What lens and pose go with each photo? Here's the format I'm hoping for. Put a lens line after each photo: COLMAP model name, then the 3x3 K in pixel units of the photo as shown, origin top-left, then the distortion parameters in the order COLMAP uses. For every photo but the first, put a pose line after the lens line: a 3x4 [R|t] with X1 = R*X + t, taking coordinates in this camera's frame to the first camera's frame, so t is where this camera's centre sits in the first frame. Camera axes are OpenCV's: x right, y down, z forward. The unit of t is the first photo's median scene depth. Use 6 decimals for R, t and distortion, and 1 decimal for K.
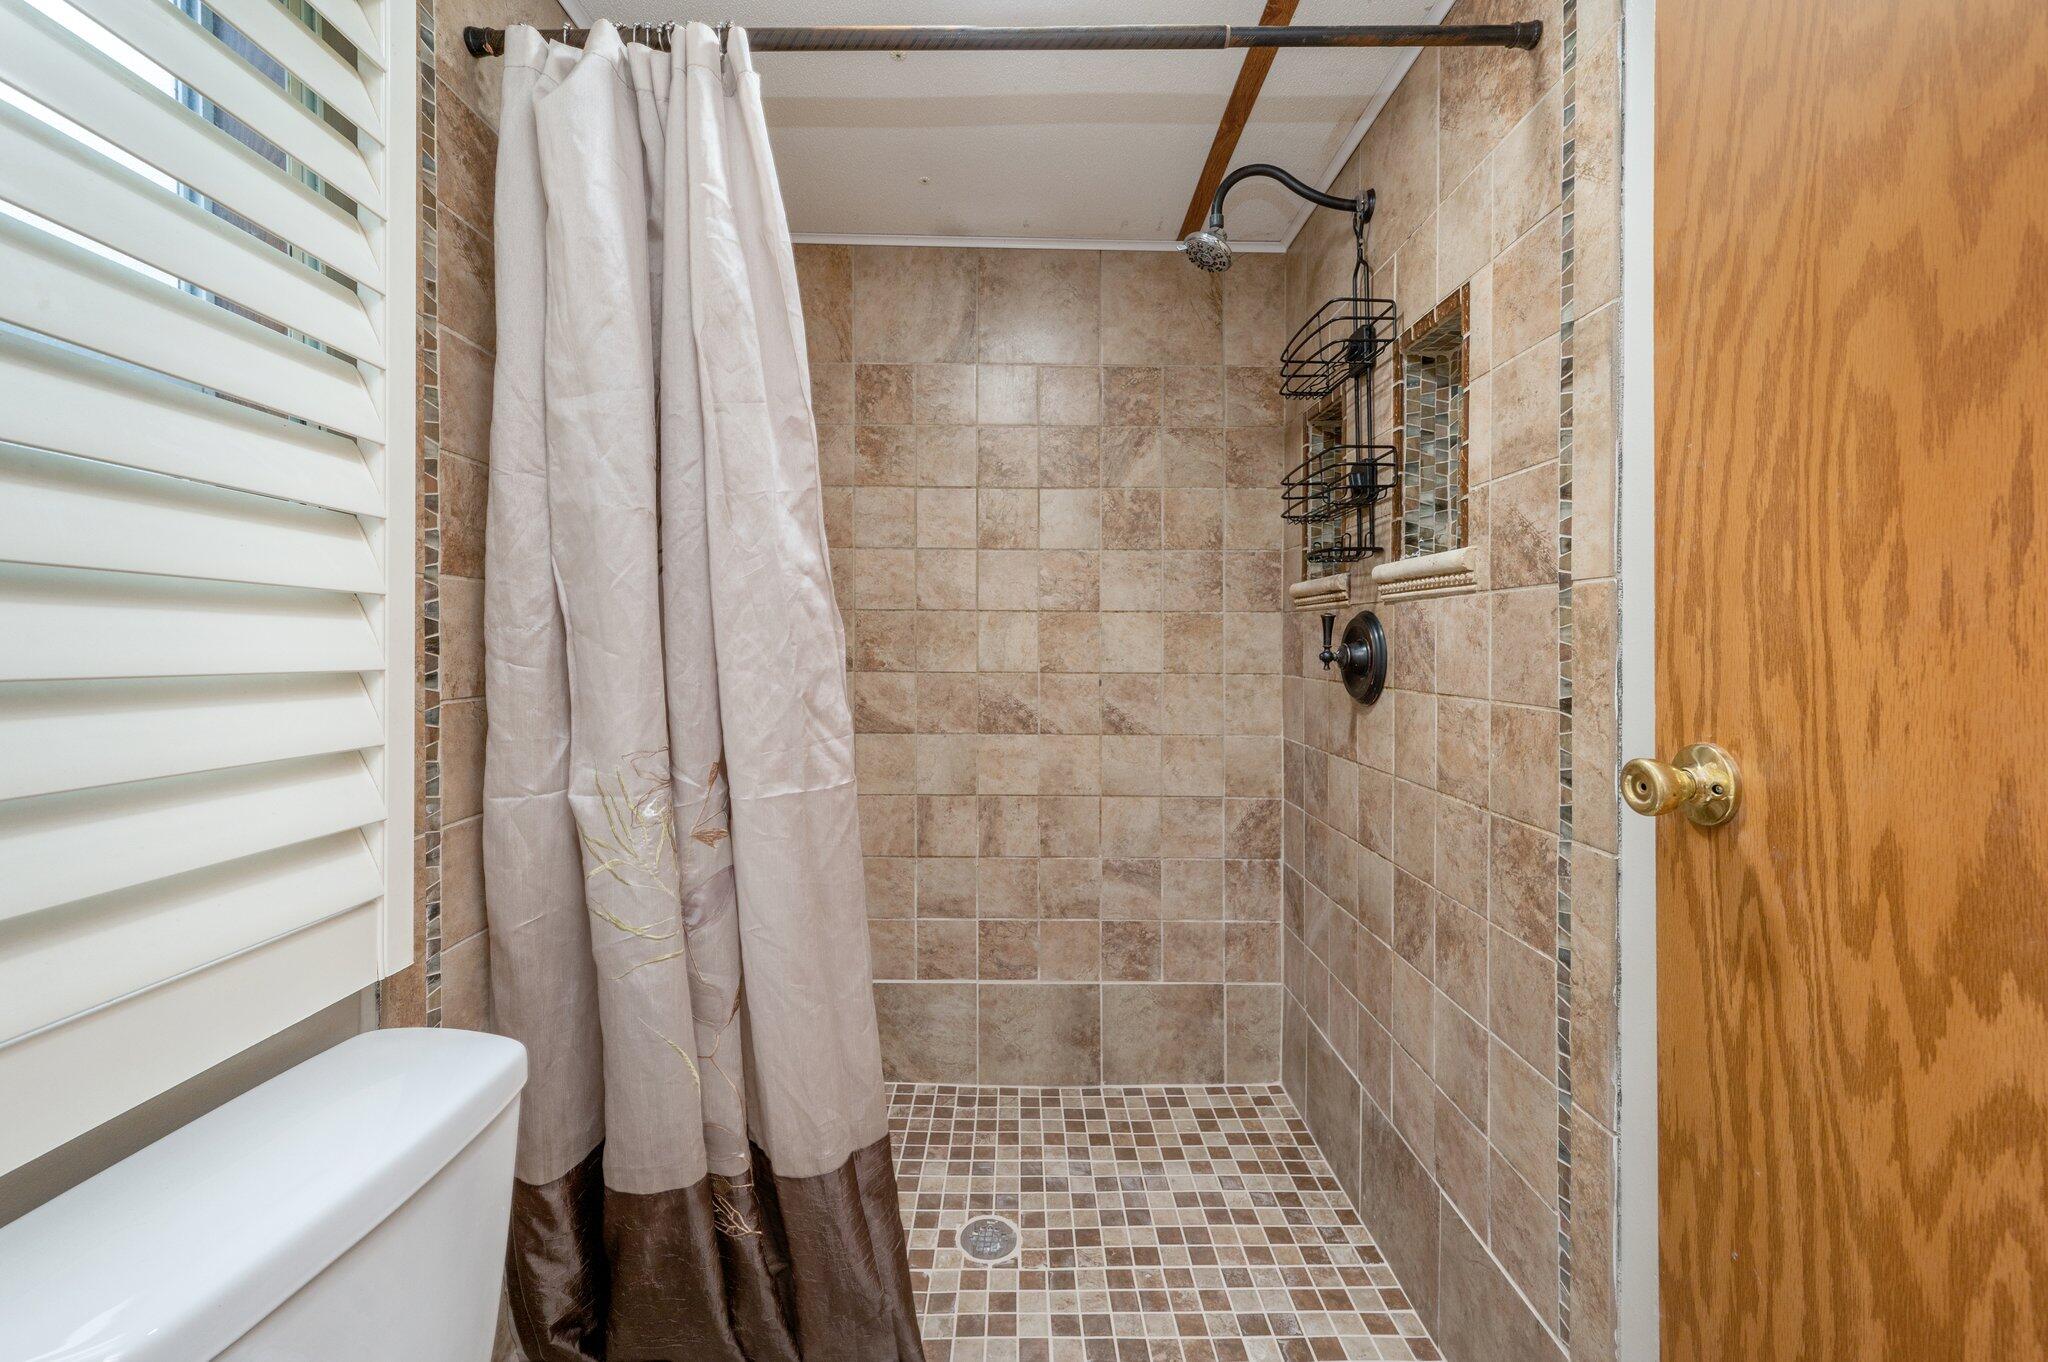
lens RADIAL K [[853.5, 0, 1015.5], [0, 853.5, 644.0], [0, 0, 1]] dist [-0.000199, 0.000270]
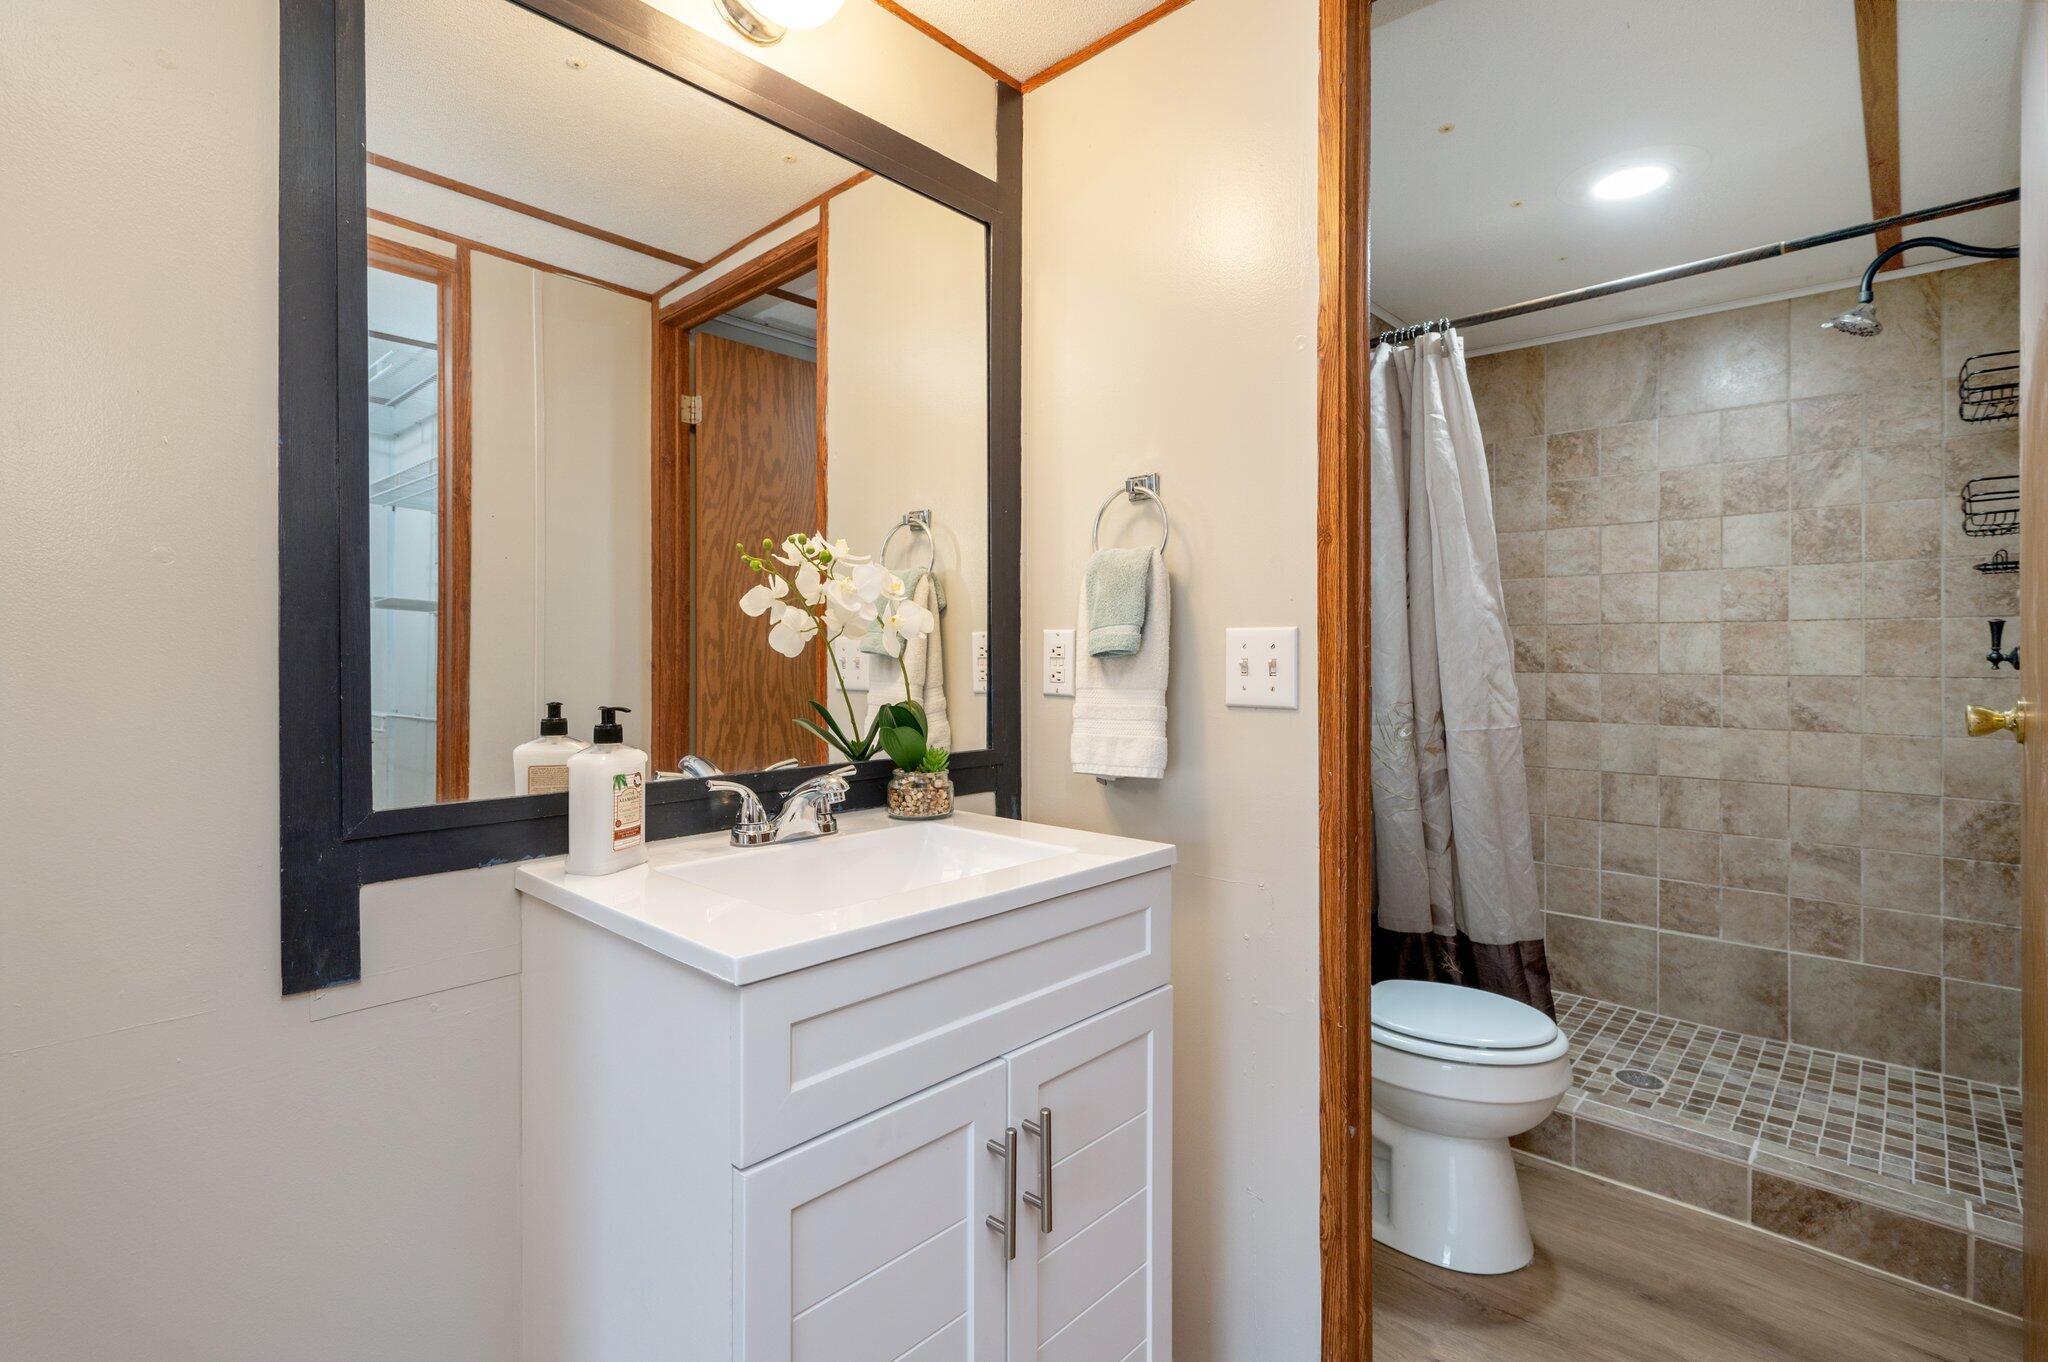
lens RADIAL K [[948.0, 0, 1025.6], [0, 948.0, 667.3], [0, 0, 1]] dist [0.001309, 0.000487]
pose [[0.736746, 0.003460, -0.676161, 0.204316], [0.001810, 0.999973, 0.007089, 0.012594], [0.676167, -0.006447, 0.736720, -0.599806]]
